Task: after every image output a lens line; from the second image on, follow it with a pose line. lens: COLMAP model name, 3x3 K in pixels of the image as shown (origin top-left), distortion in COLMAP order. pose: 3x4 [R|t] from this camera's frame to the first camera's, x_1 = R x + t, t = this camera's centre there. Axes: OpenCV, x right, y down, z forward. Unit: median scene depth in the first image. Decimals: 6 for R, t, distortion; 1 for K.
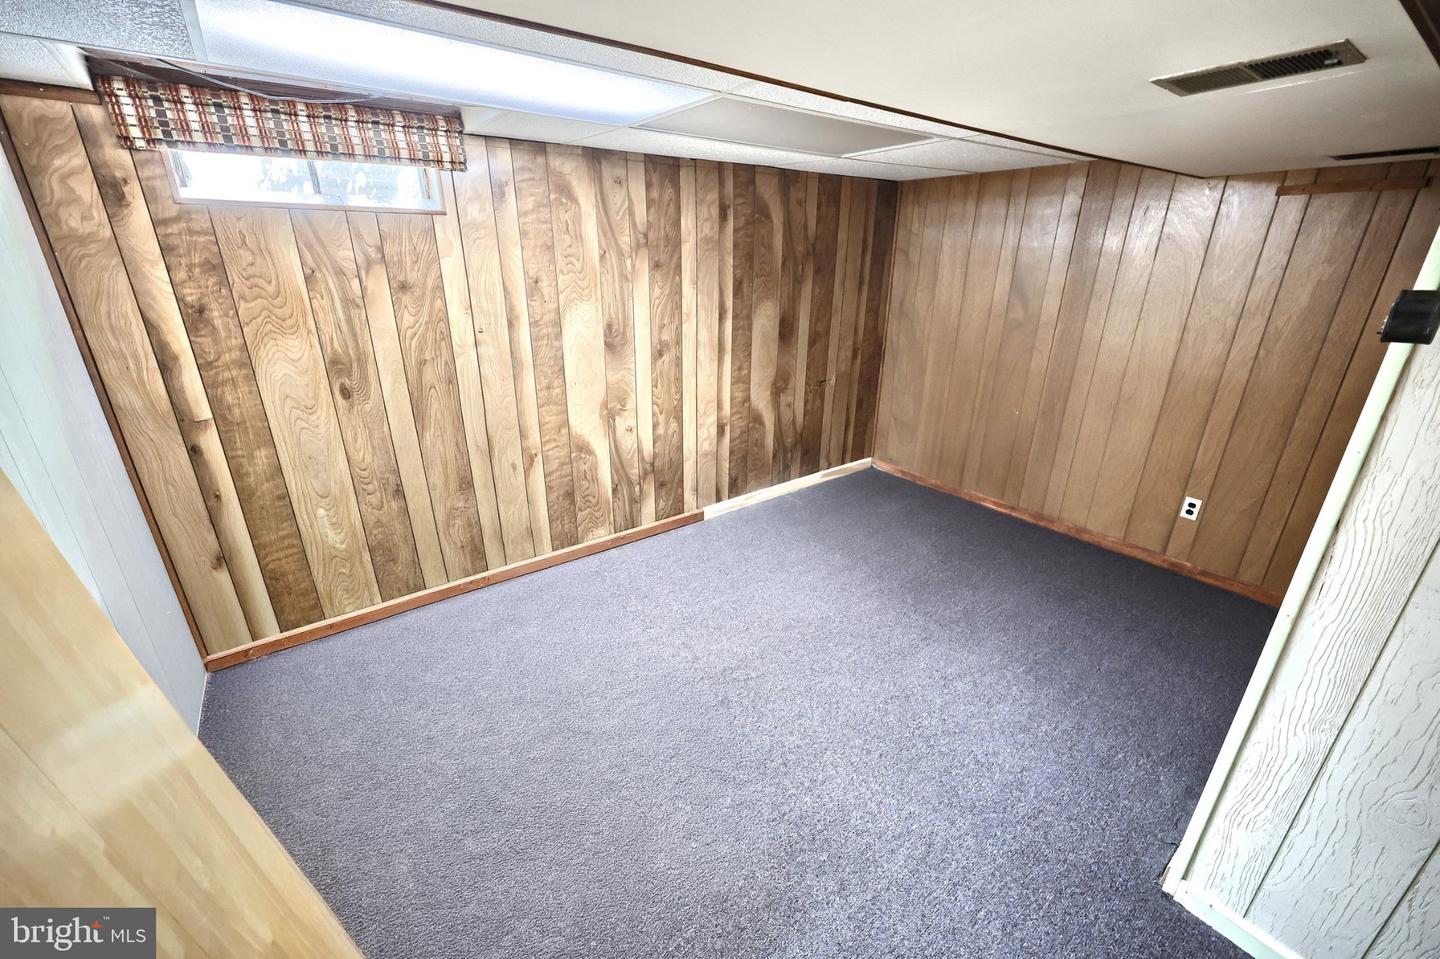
lens RADIAL K [[603.8, 0, 711.1], [0, 603.8, 492.0], [0, 0, 1]] dist [0.000186, 0.000057]
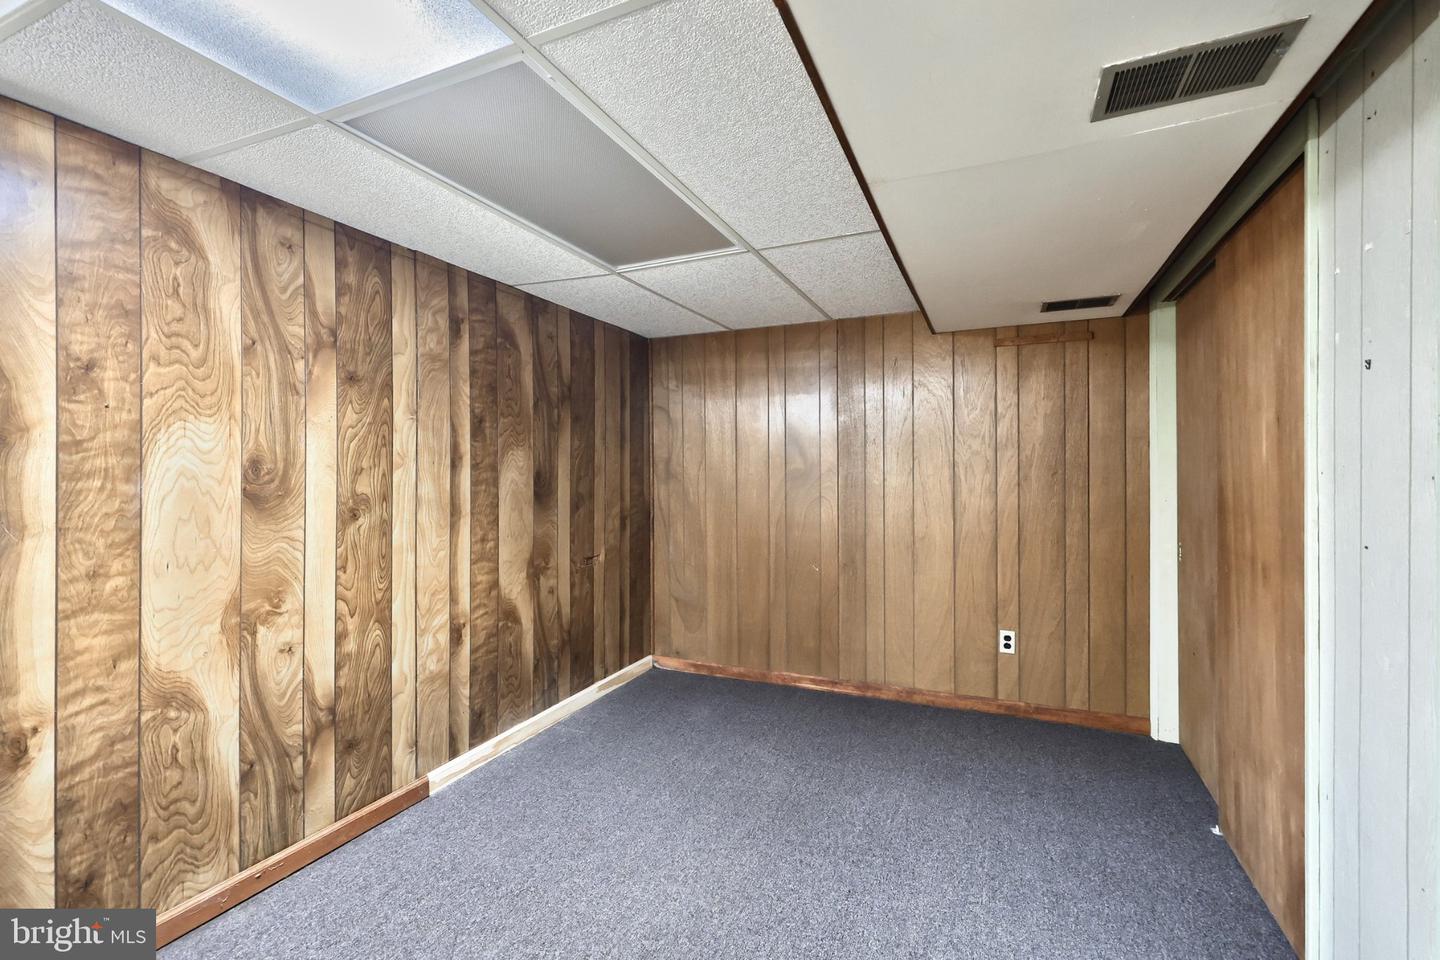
lens RADIAL K [[603.8, 0, 711.1], [0, 603.8, 492.5], [0, 0, 1]] dist [0.000186, 0.000057]
pose [[0.859167, -0.008666, 0.511623, -0.082275], [0.201486, 0.924810, -0.322690, 0.019627], [-0.470357, 0.380329, 0.796312, 0.321400]]
